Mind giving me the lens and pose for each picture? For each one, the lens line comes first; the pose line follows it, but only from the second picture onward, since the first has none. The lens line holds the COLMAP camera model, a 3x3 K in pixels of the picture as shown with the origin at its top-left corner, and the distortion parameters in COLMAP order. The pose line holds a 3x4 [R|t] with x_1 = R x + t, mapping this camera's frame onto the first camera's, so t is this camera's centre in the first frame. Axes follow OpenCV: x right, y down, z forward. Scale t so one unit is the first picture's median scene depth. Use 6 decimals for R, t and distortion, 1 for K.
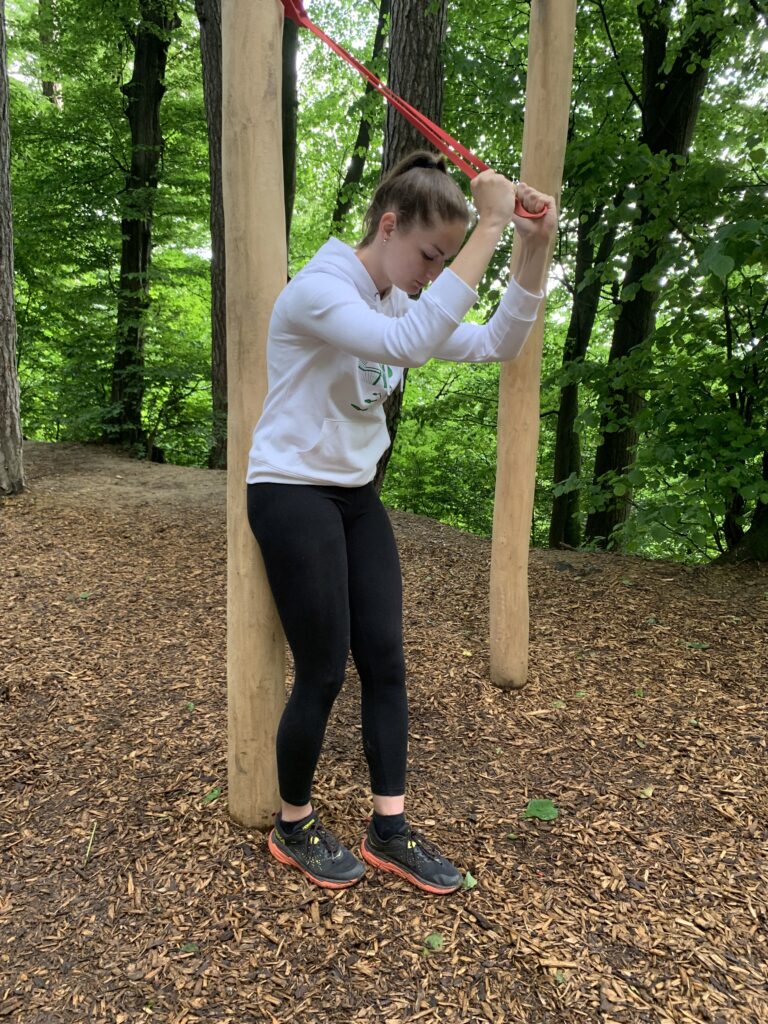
lens RADIAL K [[782.0, 0, 379.2], [0, 782.0, 512.0], [0, 0, 1]] dist [0.013306, -0.014408]
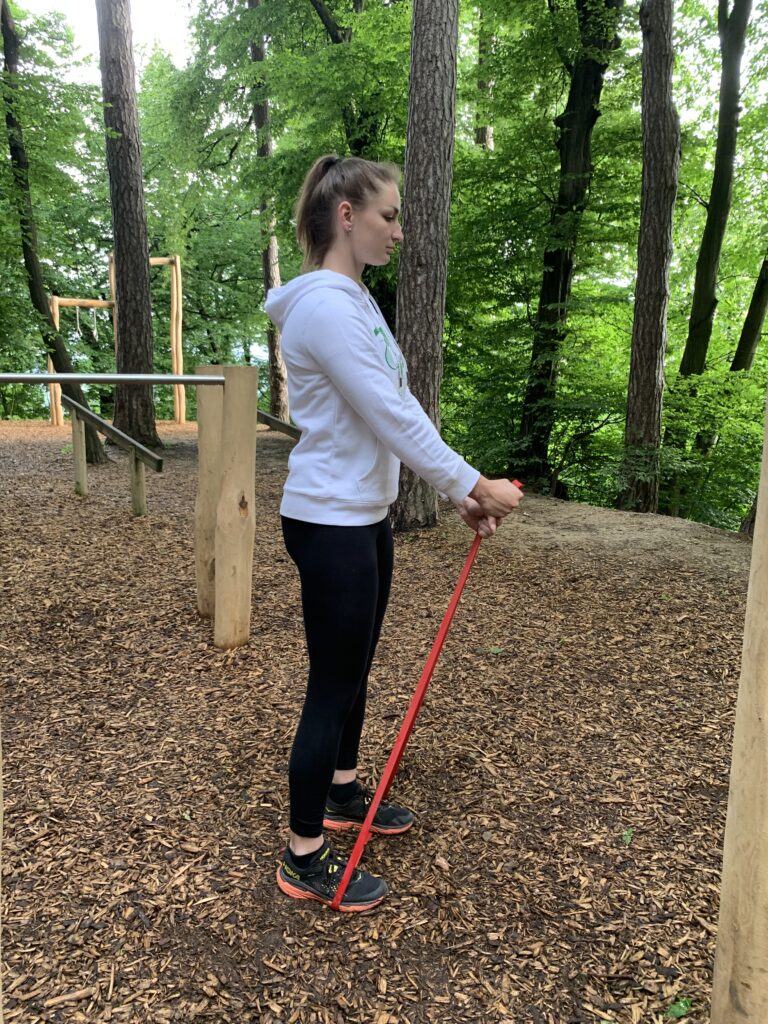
lens RADIAL K [[782.0, 0, 387.9], [0, 782.0, 506.9], [0, 0, 1]] dist [0.013306, -0.014408]
pose [[0.887585, 0.057817, -0.457001, -0.081682], [-0.078119, 0.996614, -0.025637, -0.028551], [0.453972, 0.058456, 0.889097, 0.123347]]
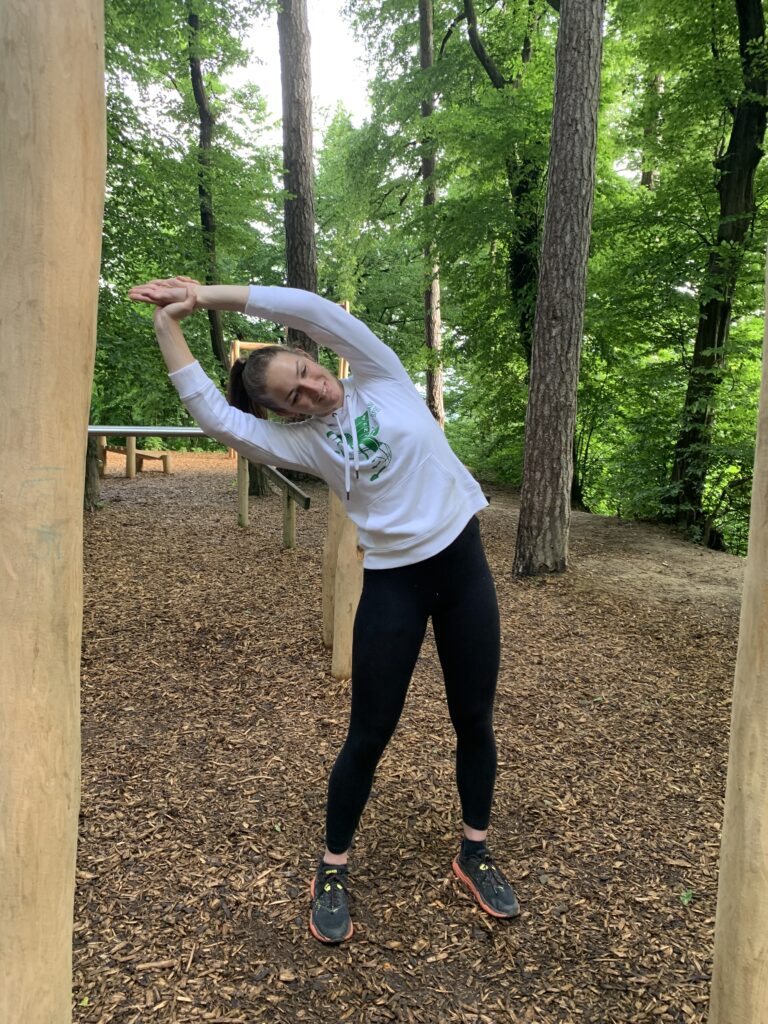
lens RADIAL K [[782.0, 0, 390.8], [0, 782.0, 503.3], [0, 0, 1]] dist [0.013306, -0.014408]
pose [[0.773638, 0.062680, -0.630520, 0.003773], [-0.122171, 0.991179, -0.051368, -0.050862], [0.621739, 0.116771, 0.774471, 0.102926]]
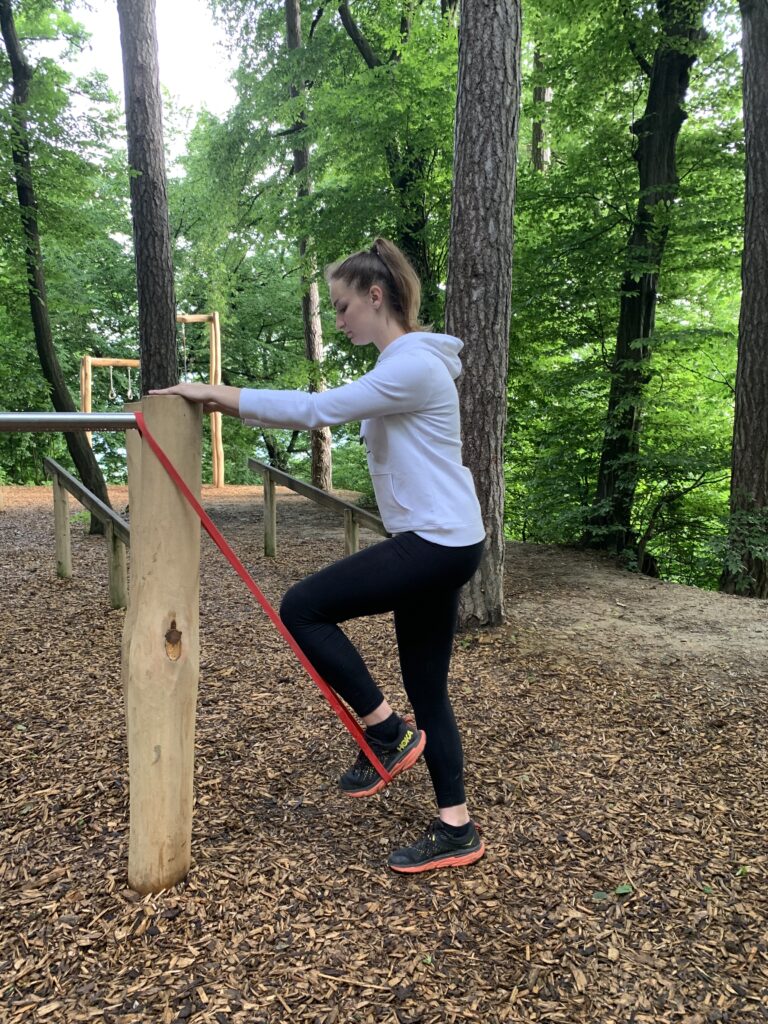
lens RADIAL K [[782.0, 0, 394.2], [0, 782.0, 516.6], [0, 0, 1]] dist [0.013306, -0.014408]
pose [[0.858785, 0.019819, -0.511952, -0.255027], [-0.073741, 0.993628, -0.085233, -0.086209], [0.507001, 0.110949, 0.854775, 0.471099]]
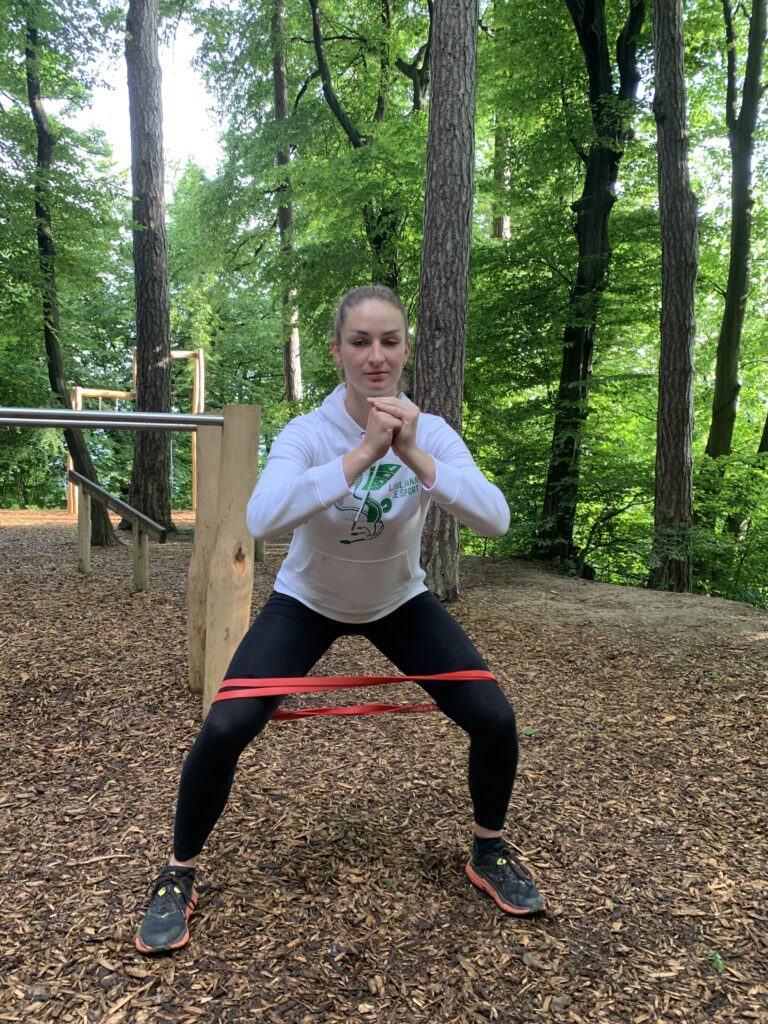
lens RADIAL K [[782.0, 0, 392.9], [0, 782.0, 499.5], [0, 0, 1]] dist [0.013306, -0.014408]
pose [[0.878715, -0.002714, -0.477339, -0.121576], [-0.082743, 0.983980, -0.157914, 0.013008], [0.470120, 0.178258, 0.864414, 0.218676]]
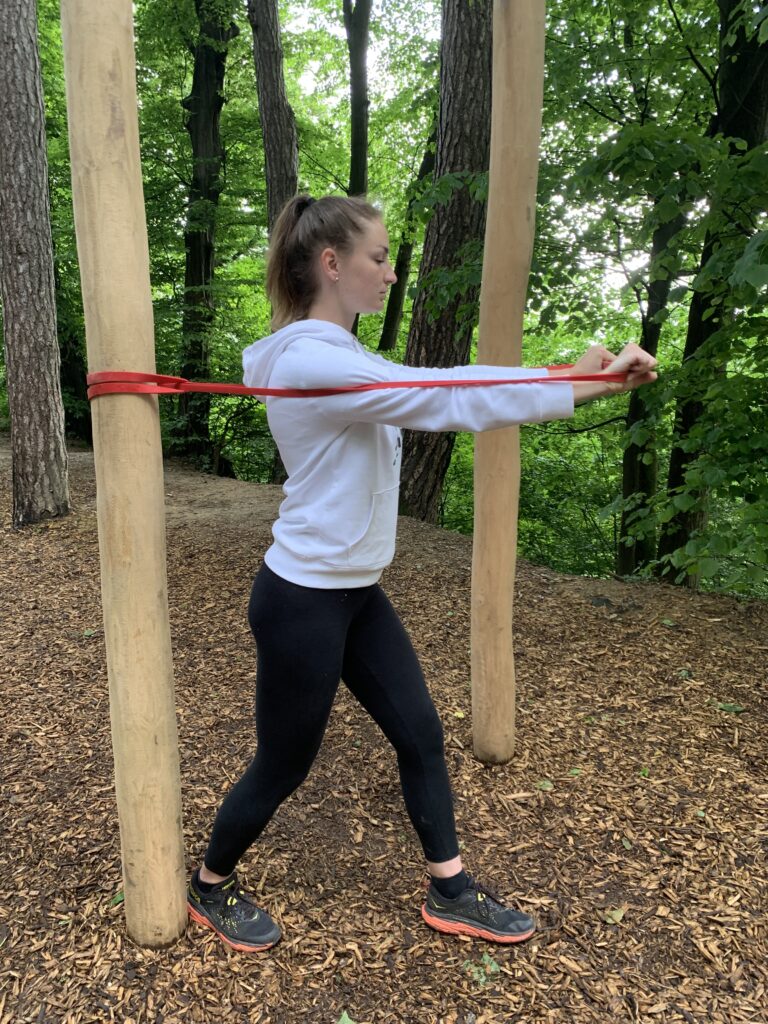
lens RADIAL K [[782.0, 0, 381.6], [0, 782.0, 511.8], [0, 0, 1]] dist [0.013306, -0.014408]
pose [[0.991856, -0.007630, -0.127135, 0.115433], [0.008687, 0.999932, 0.007754, -0.050615], [0.127067, -0.008795, 0.991855, 0.074352]]
